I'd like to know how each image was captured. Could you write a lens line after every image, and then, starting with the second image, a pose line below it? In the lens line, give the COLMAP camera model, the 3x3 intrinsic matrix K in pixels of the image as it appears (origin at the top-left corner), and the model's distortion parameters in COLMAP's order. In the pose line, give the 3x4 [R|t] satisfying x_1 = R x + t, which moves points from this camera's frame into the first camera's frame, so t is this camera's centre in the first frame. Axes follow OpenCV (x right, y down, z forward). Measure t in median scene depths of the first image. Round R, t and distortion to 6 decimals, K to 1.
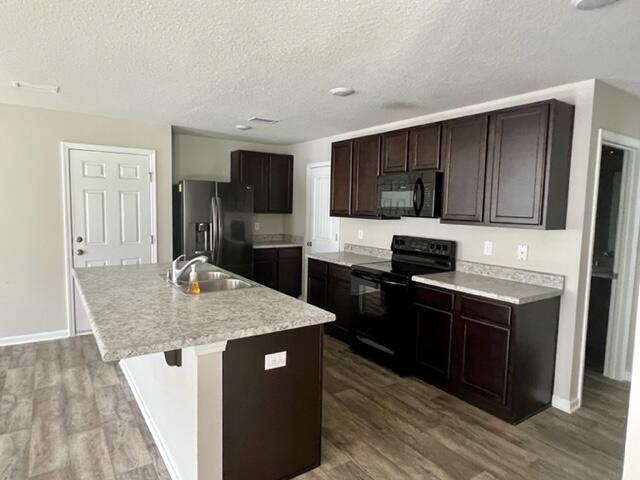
lens RADIAL K [[392.6, 0, 314.0], [0, 392.6, 238.4], [0, 0, 1]] dist [-0.001003, -0.001974]
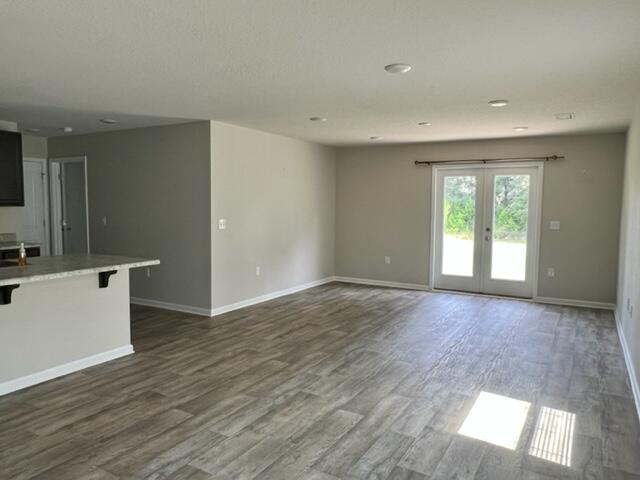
lens RADIAL K [[473.3, 0, 317.5], [0, 473.3, 174.5], [0, 0, 1]] dist [-0.001269, -0.004476]
pose [[-0.436133, 0.026073, 0.899504, -1.512416], [0.058130, 0.998309, -0.000752, -0.068792], [-0.898003, 0.051960, -0.436911, 0.593780]]
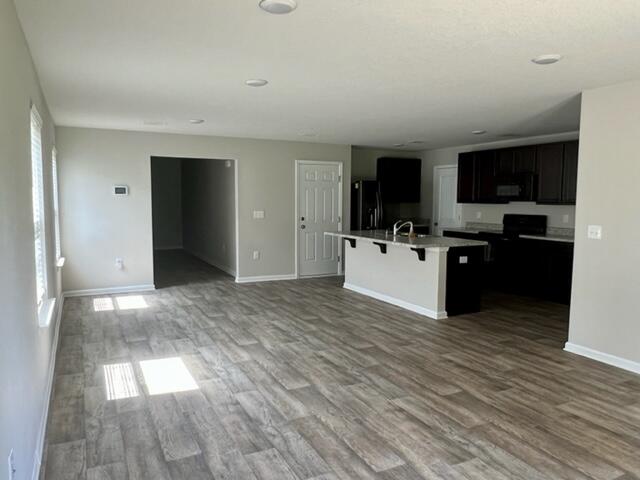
lens RADIAL K [[467.6, 0, 307.3], [0, 467.6, 241.7], [0, 0, 1]] dist [-0.002444, -0.002313]
pose [[0.989476, -0.003472, -0.144654, -0.355349], [0.004627, 0.999960, 0.007644, 0.099536], [0.144622, -0.008233, 0.989453, -1.108321]]
